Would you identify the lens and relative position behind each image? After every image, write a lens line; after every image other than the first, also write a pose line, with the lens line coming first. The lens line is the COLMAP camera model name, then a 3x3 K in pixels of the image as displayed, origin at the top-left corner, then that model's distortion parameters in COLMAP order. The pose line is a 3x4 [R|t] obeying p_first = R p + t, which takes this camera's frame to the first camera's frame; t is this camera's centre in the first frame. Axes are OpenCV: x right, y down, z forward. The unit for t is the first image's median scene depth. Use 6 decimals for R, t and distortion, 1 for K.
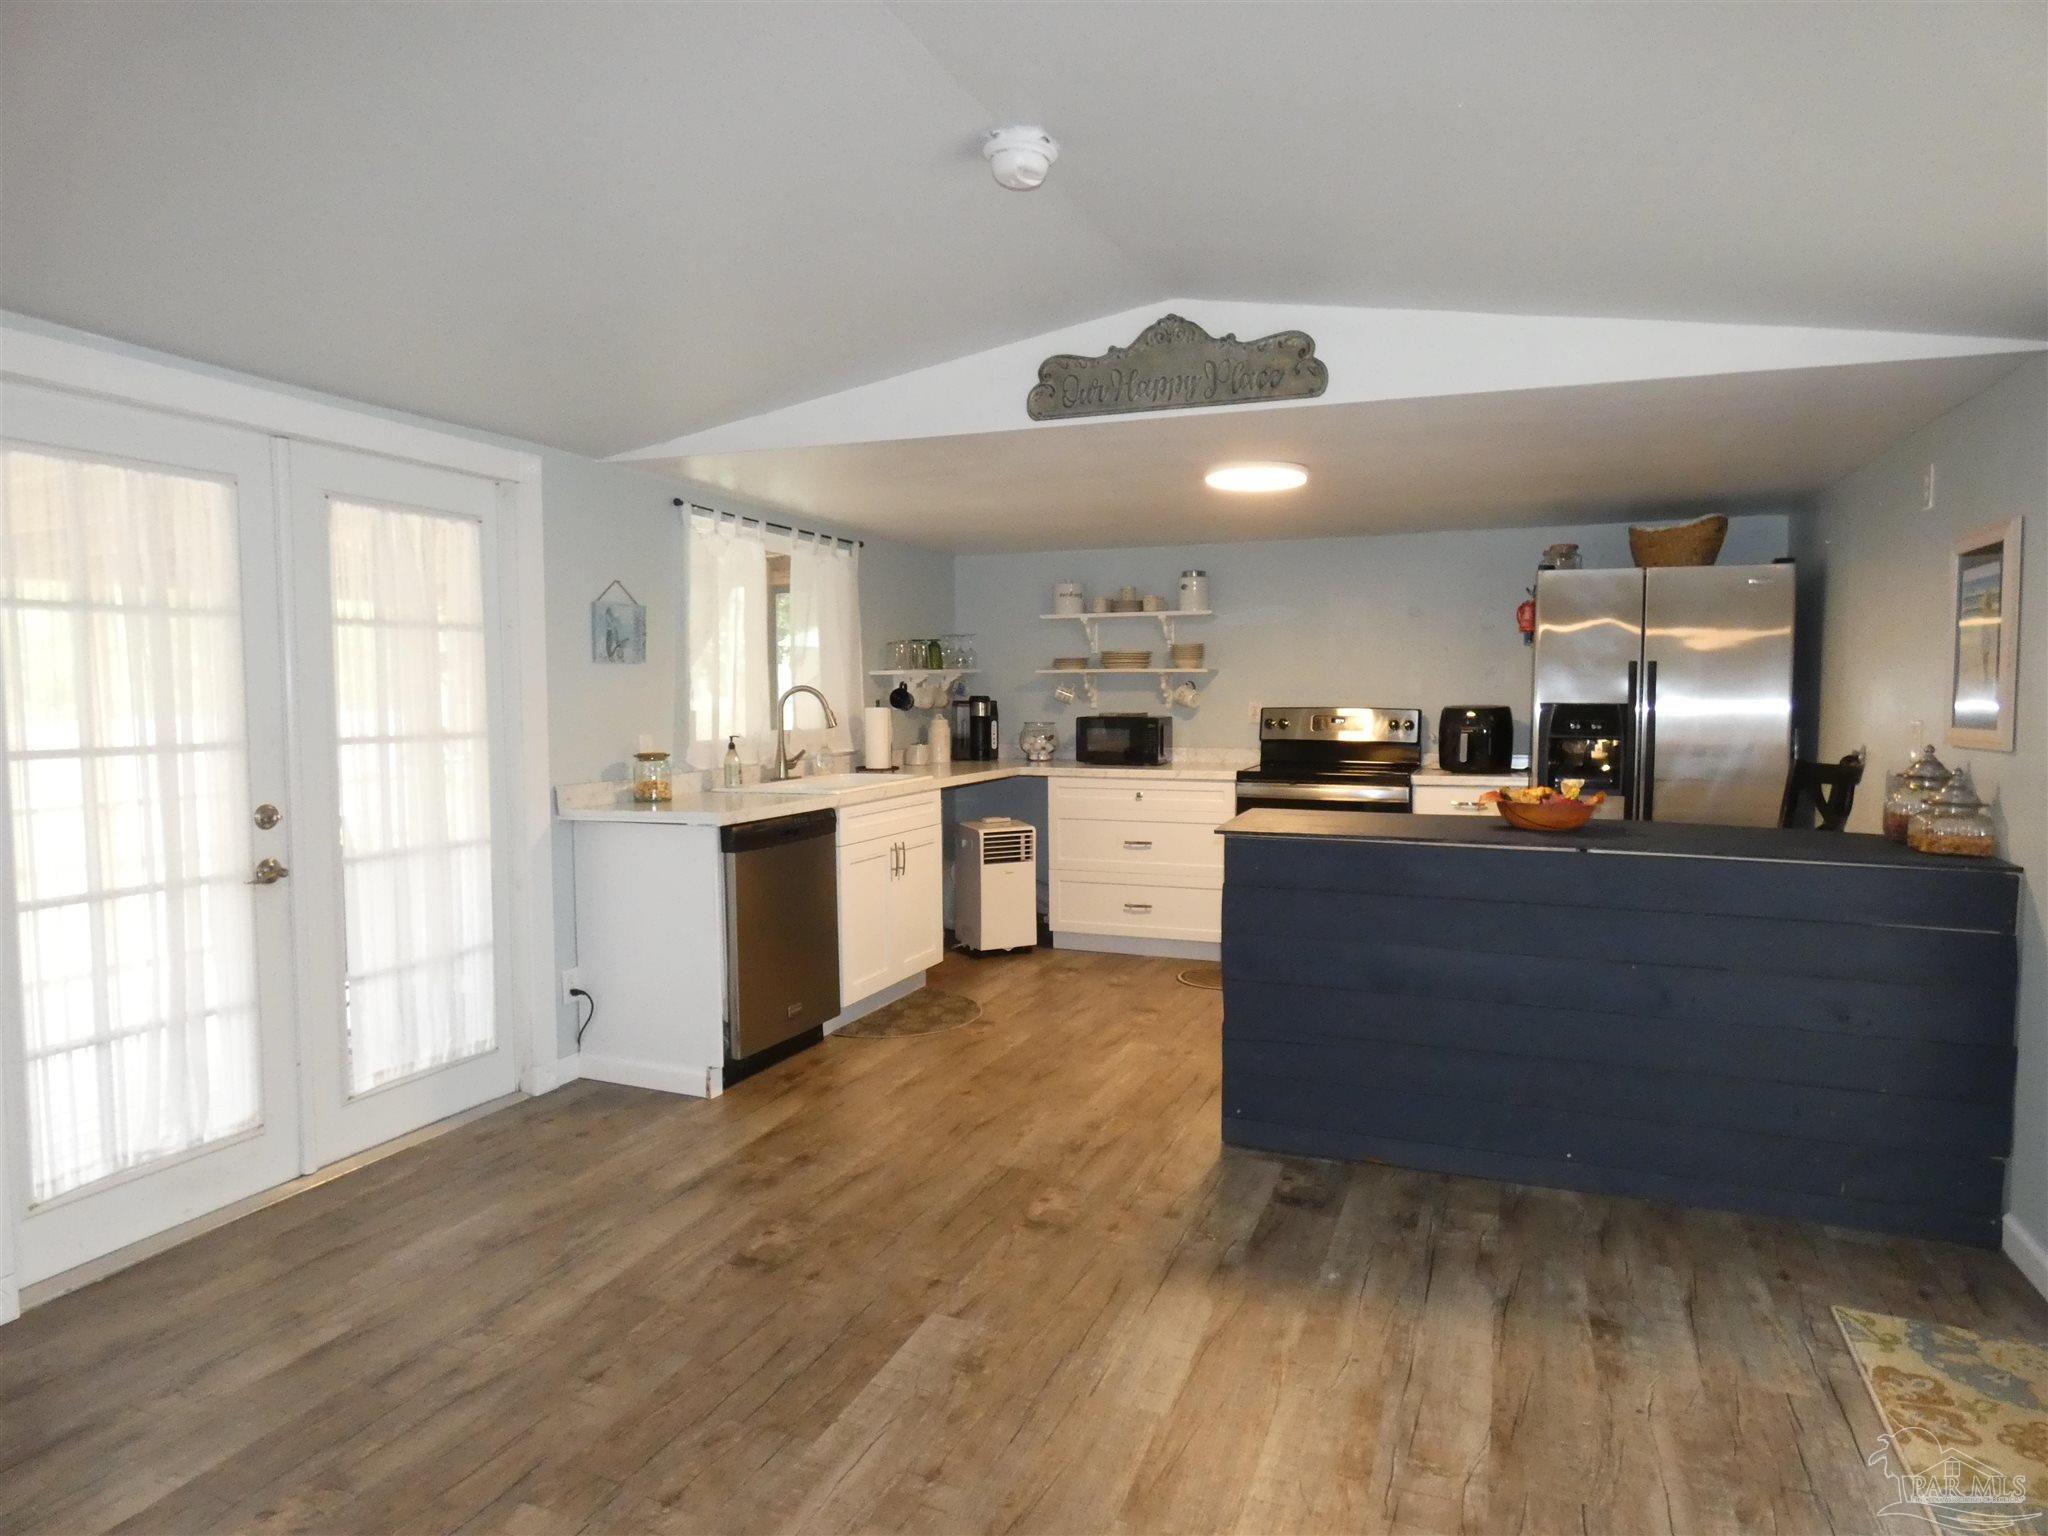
lens RADIAL K [[1227.3, 0, 1032.8], [0, 1227.3, 759.9], [0, 0, 1]] dist [-0.004403, 0.002493]
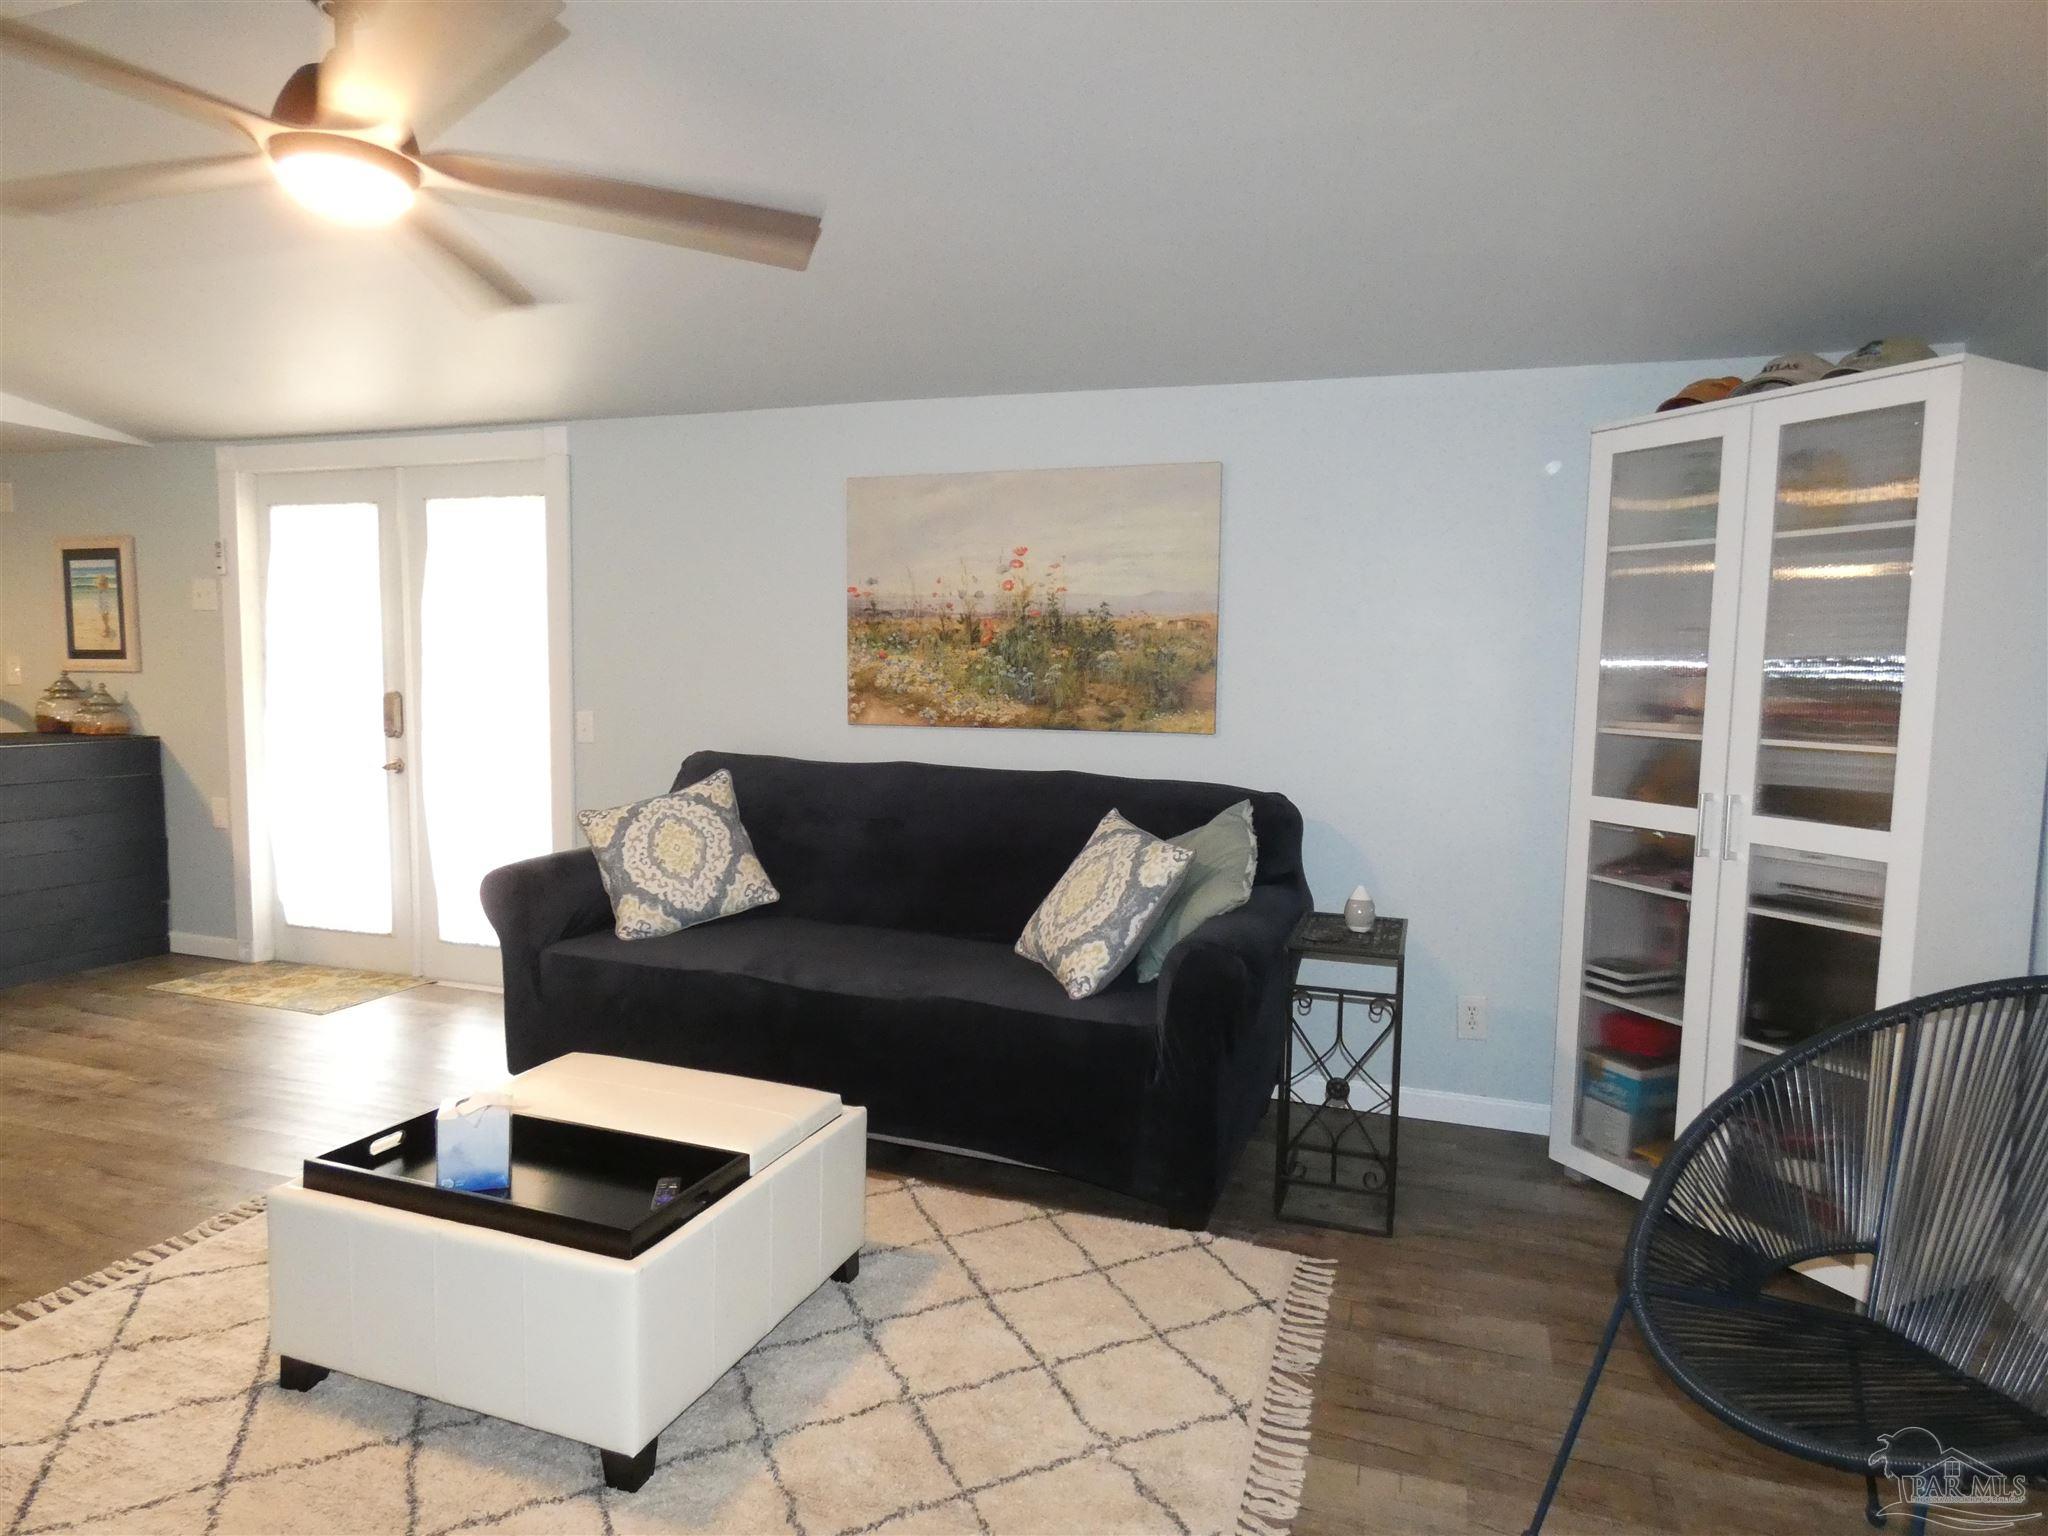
lens RADIAL K [[1227.3, 0, 1027.1], [0, 1227.3, 759.5], [0, 0, 1]] dist [-0.004403, 0.002493]
pose [[-0.050870, -0.080425, 0.995462, -0.635278], [0.046966, 0.995457, 0.082824, 0.020346], [-0.997600, 0.050966, -0.046862, -0.108227]]
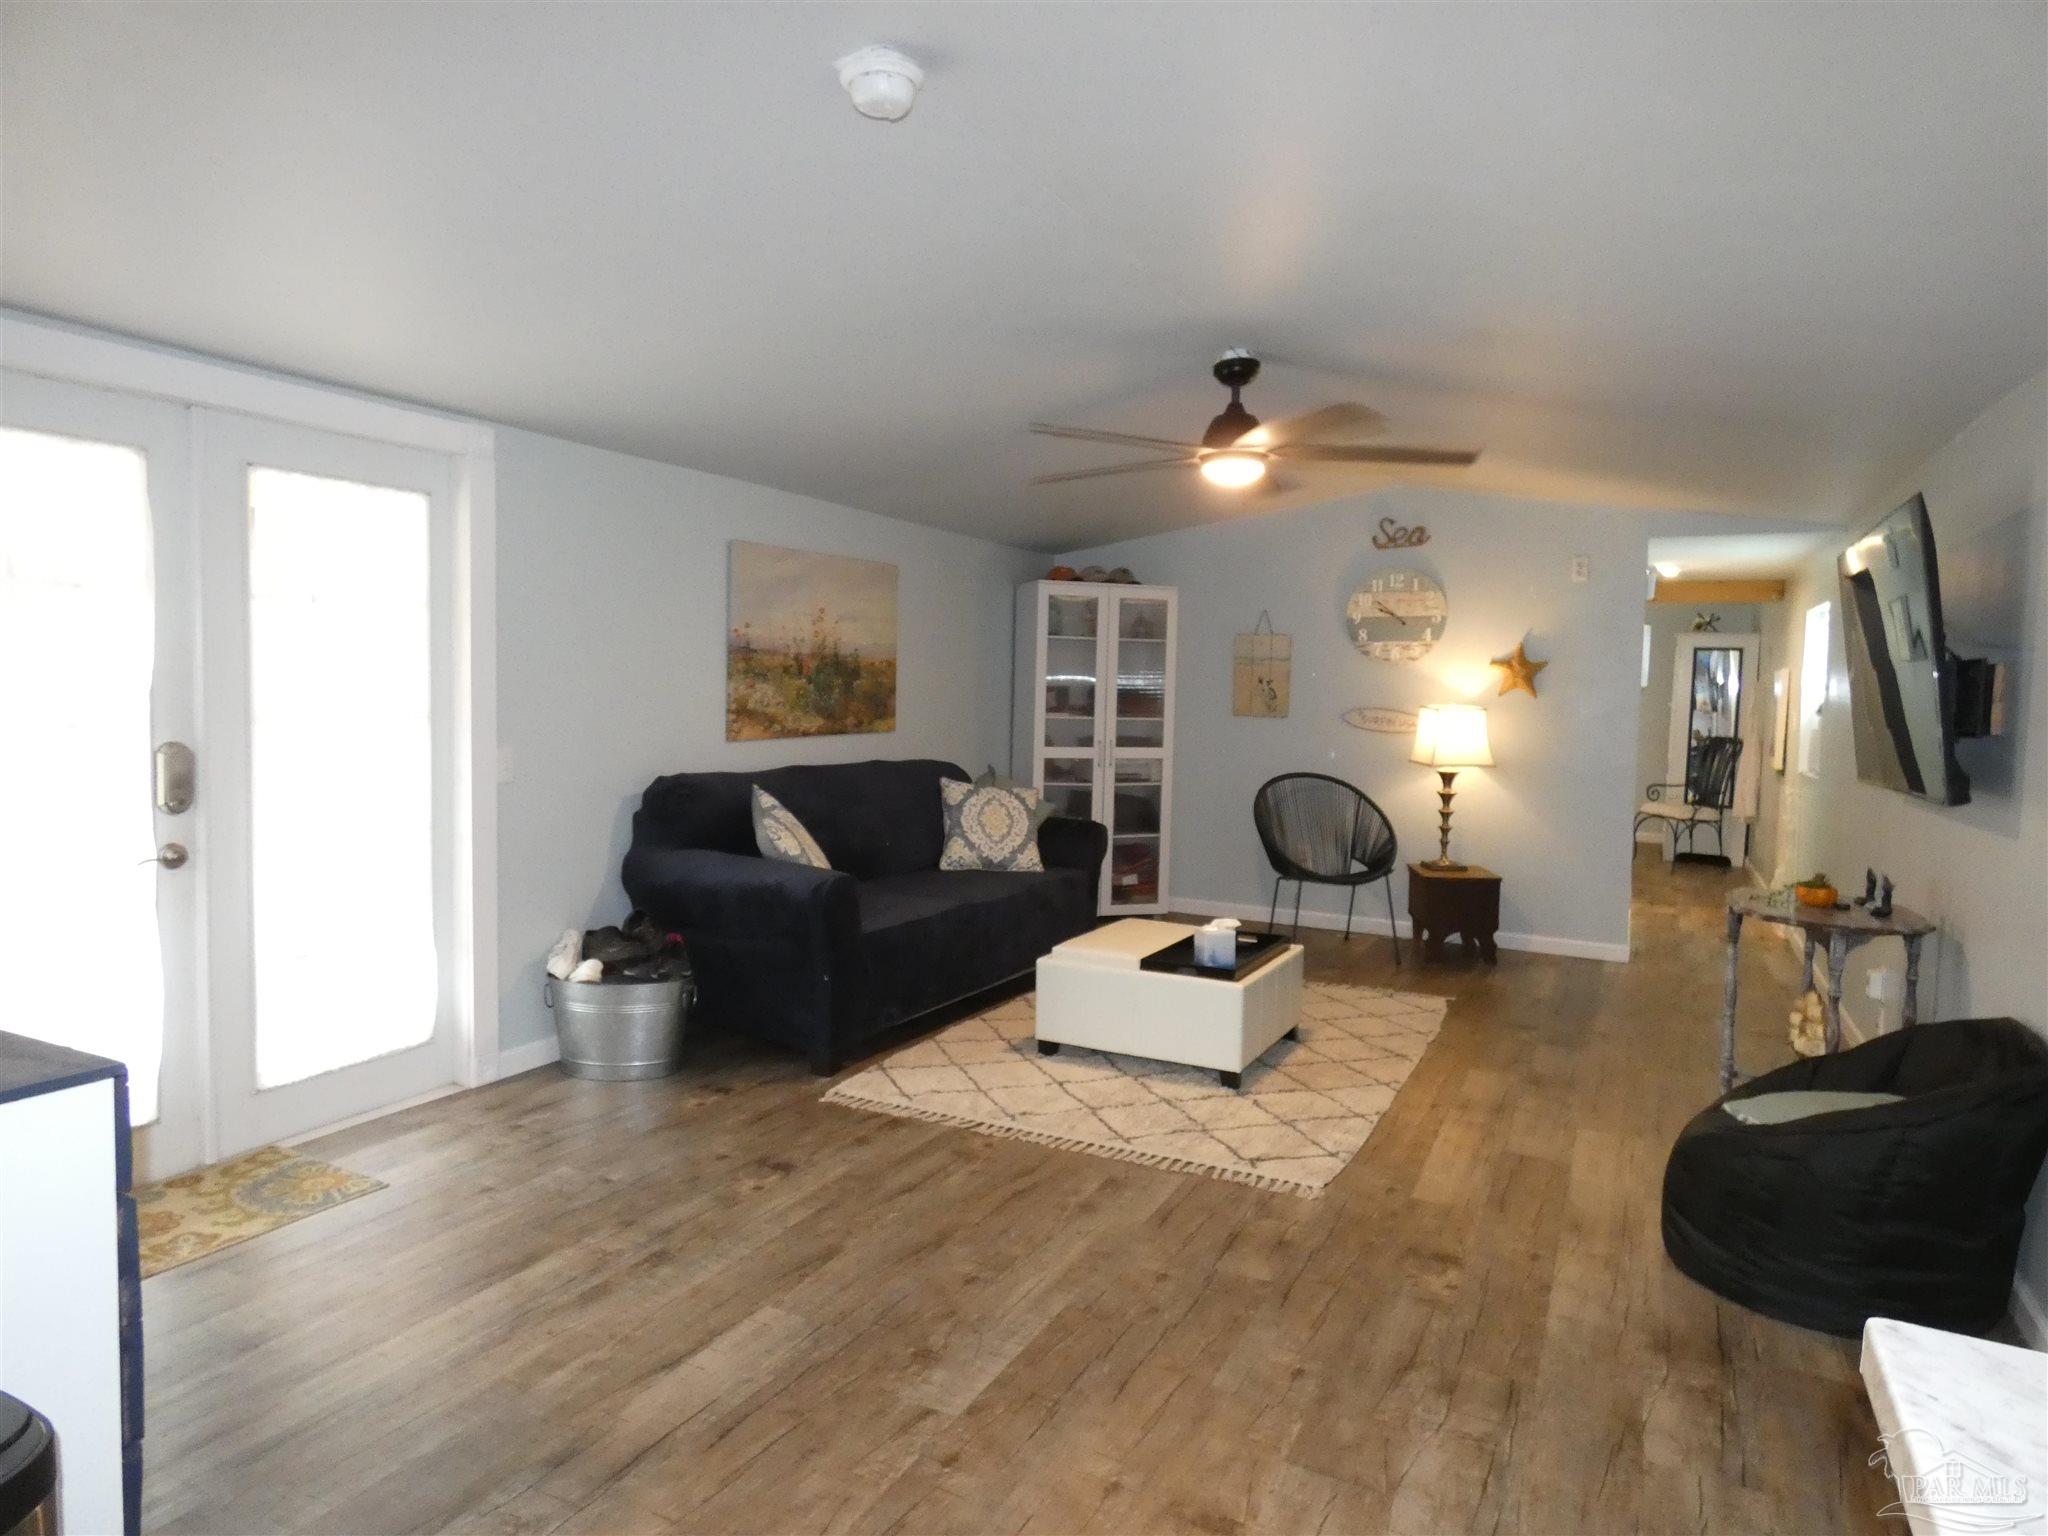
lens RADIAL K [[1227.3, 0, 1034.3], [0, 1227.3, 762.4], [0, 0, 1]] dist [-0.004403, 0.002493]
pose [[-0.996332, -0.028569, 0.080662, -0.106989], [-0.017990, 0.991488, 0.128951, -0.060987], [-0.083660, 0.127027, -0.988365, 0.997551]]
